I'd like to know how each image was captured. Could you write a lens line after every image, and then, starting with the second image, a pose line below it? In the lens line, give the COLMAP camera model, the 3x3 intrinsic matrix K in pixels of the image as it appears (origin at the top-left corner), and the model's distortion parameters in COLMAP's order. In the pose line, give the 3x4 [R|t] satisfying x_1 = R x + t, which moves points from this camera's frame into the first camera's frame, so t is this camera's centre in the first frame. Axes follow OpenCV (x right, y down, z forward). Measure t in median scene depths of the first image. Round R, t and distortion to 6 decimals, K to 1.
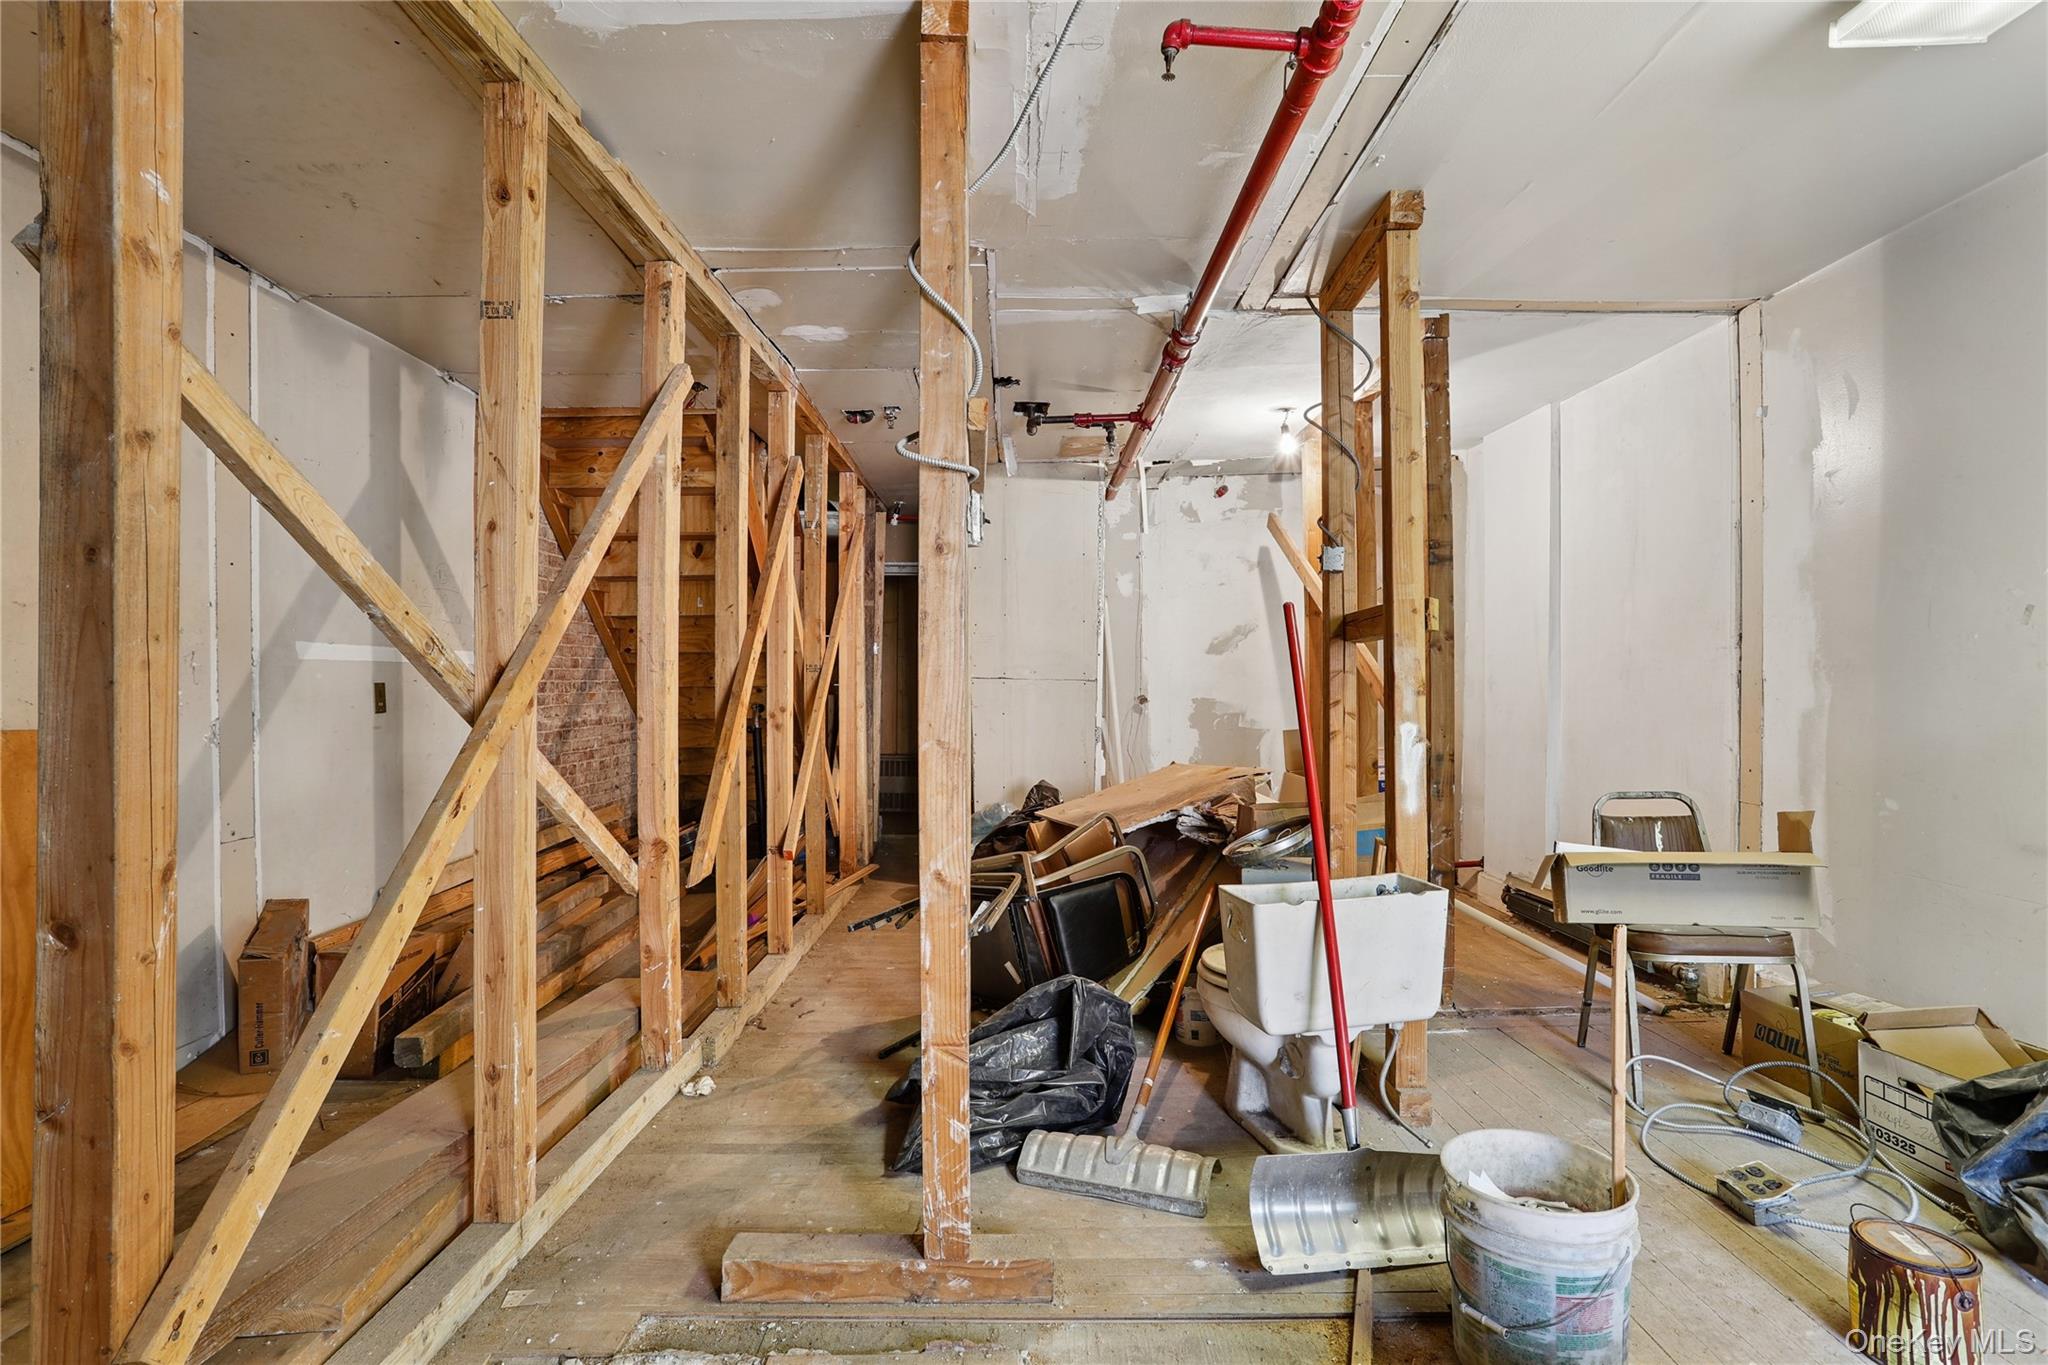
lens RADIAL K [[999.8, 0, 968.5], [0, 999.8, 705.4], [0, 0, 1]] dist [-0.062868, 0.047138]
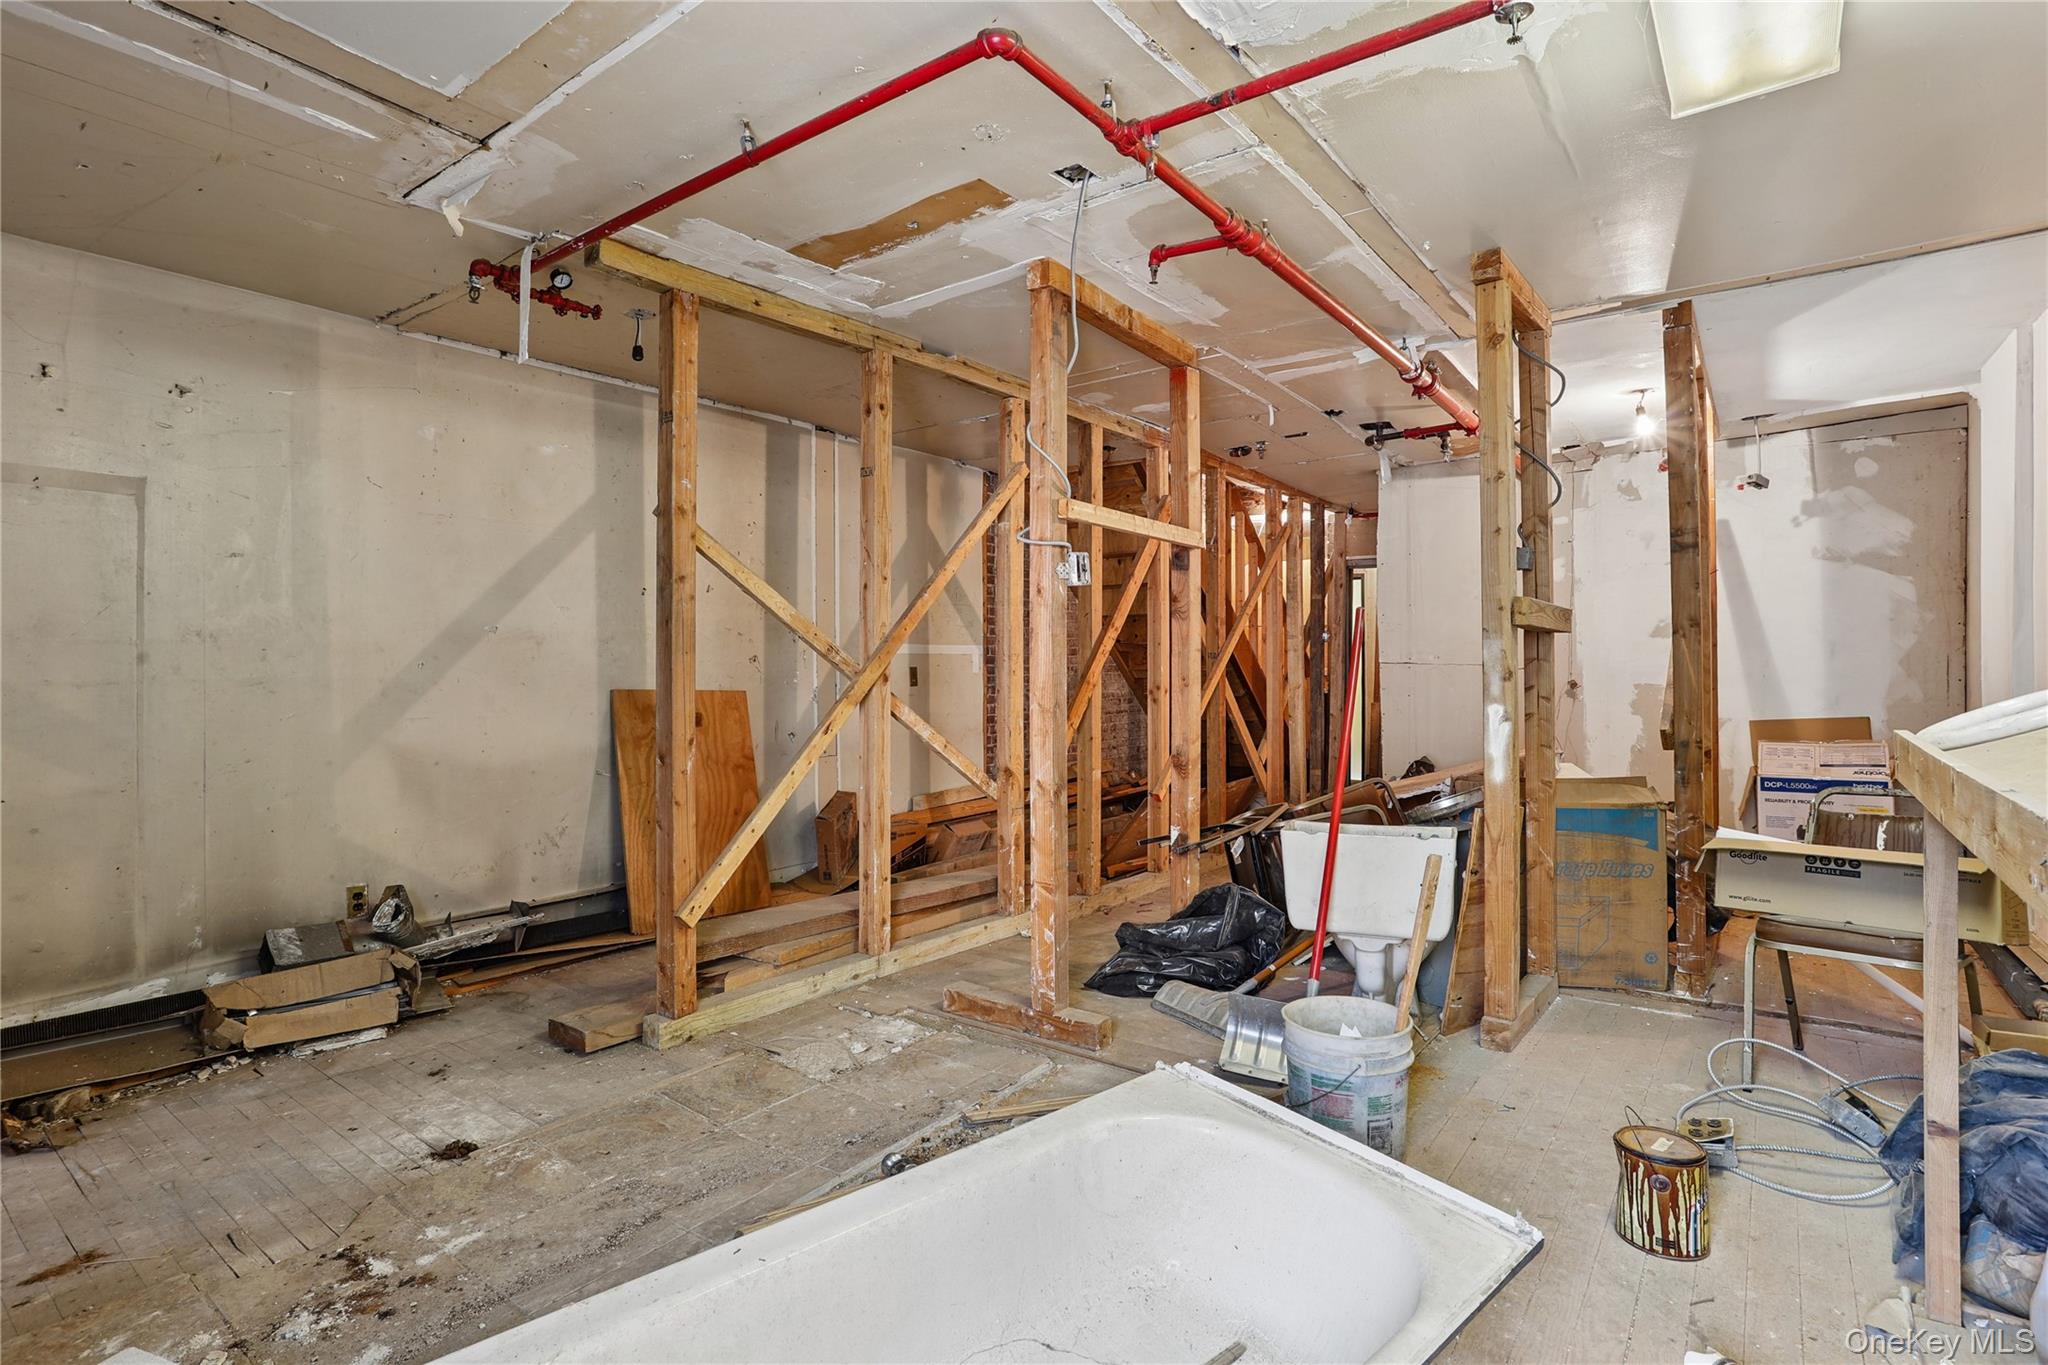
lens RADIAL K [[999.8, 0, 968.5], [0, 999.8, 705.4], [0, 0, 1]] dist [-0.062868, 0.047138]
pose [[0.783925, 0.025555, -0.620330, 0.618894], [-0.013946, 0.999625, 0.023557, -0.000043], [0.620699, -0.009816, 0.783987, -0.274263]]
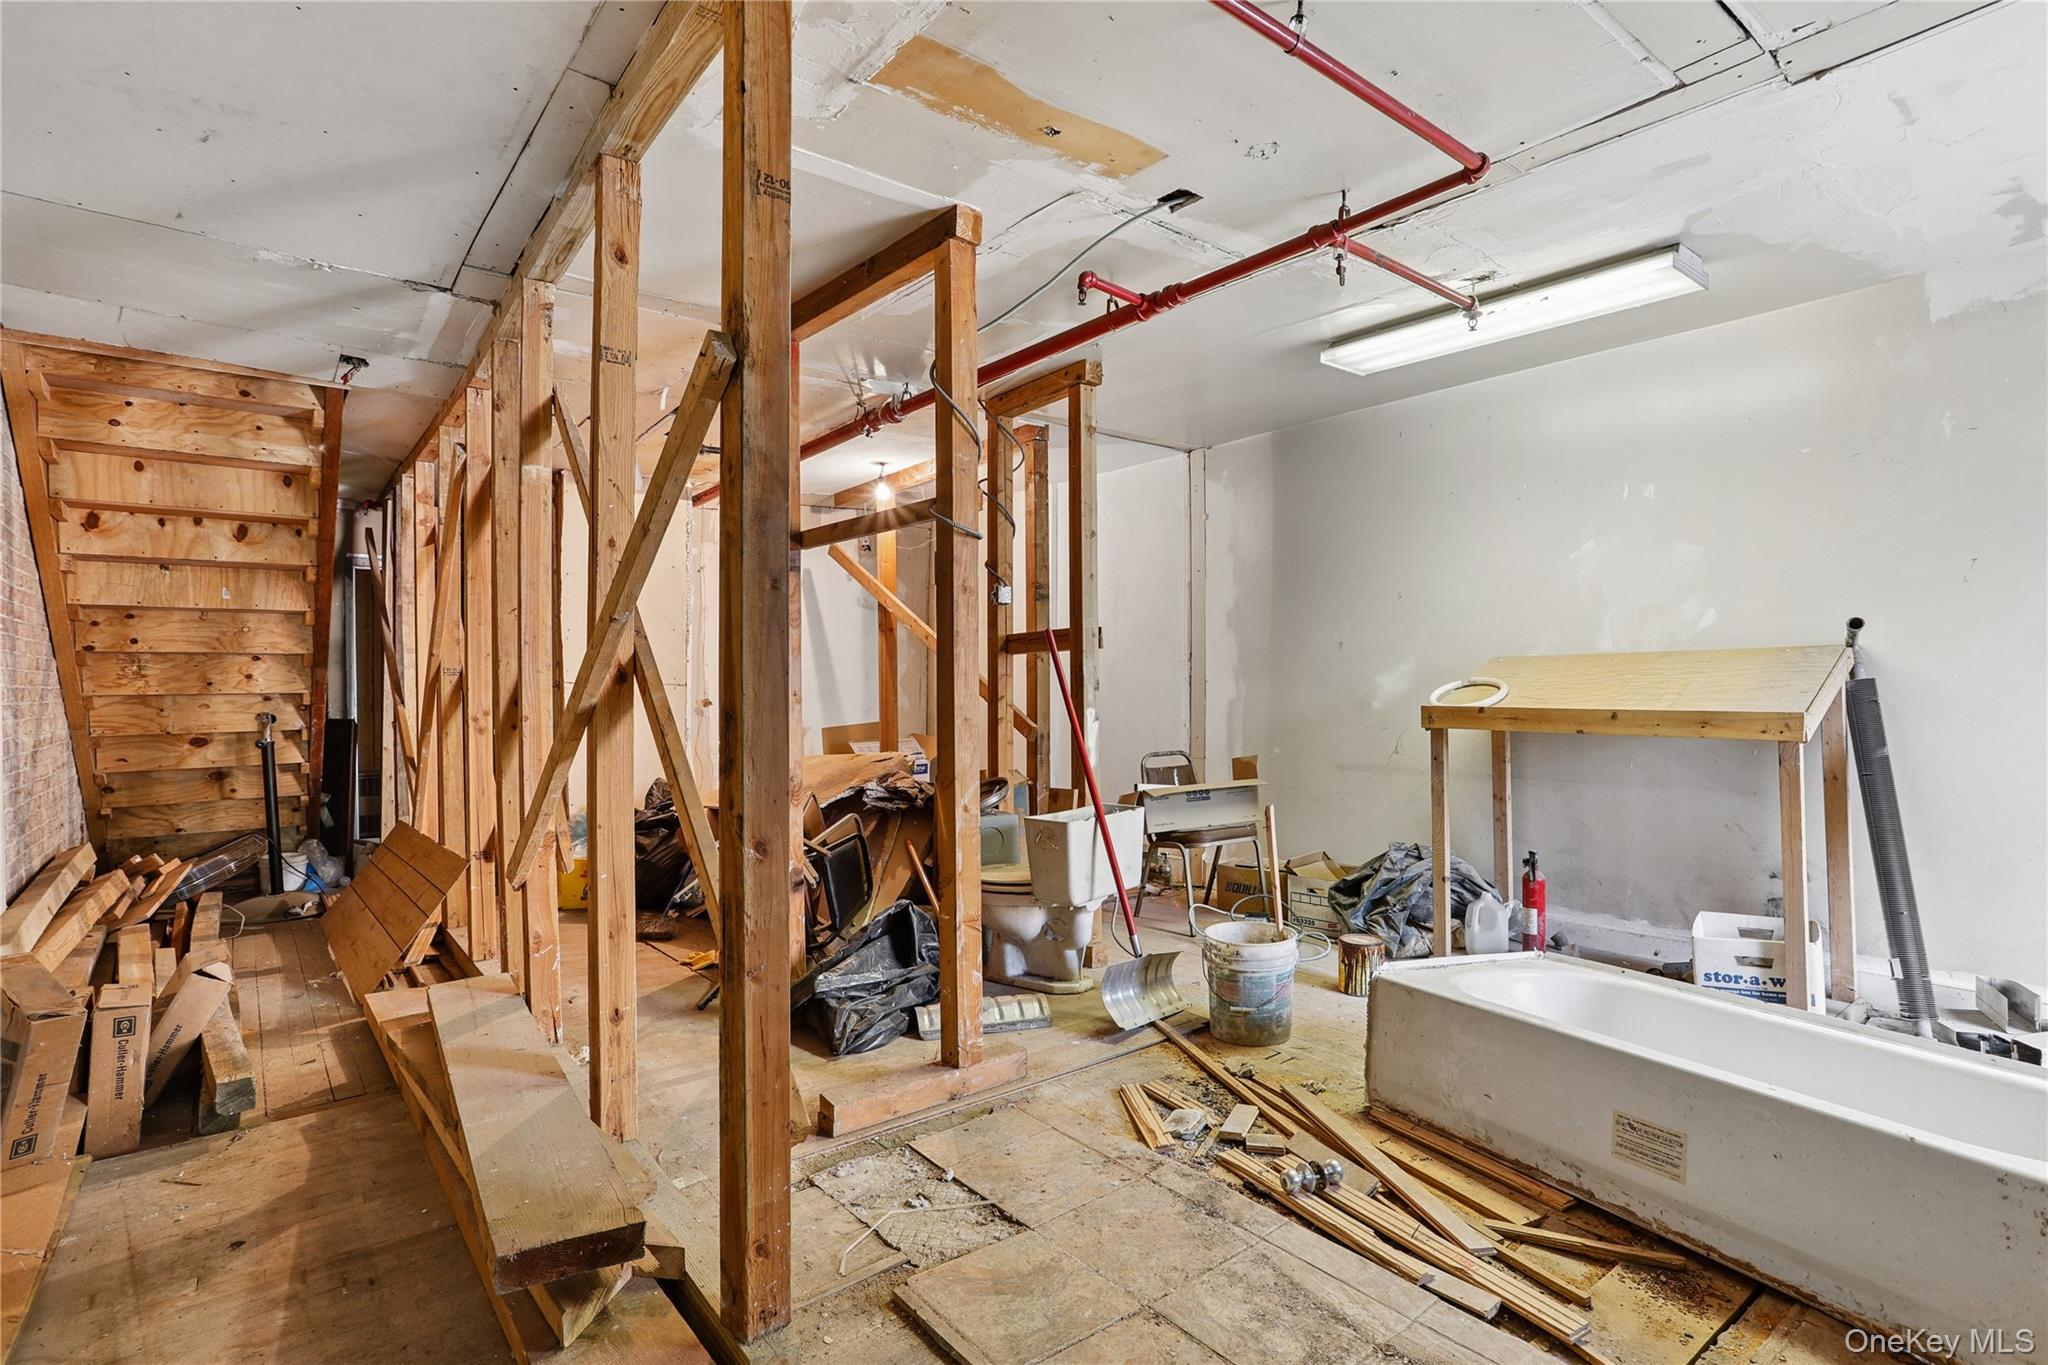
lens RADIAL K [[1030.4, 0, 991.0], [0, 1030.4, 743.5], [0, 0, 1]] dist [-0.015576, 0.000130]
pose [[0.788126, -0.036470, 0.614432, -0.635136], [0.020102, 0.999236, 0.033526, 0.015802], [-0.615185, -0.014071, 0.788257, -0.164420]]
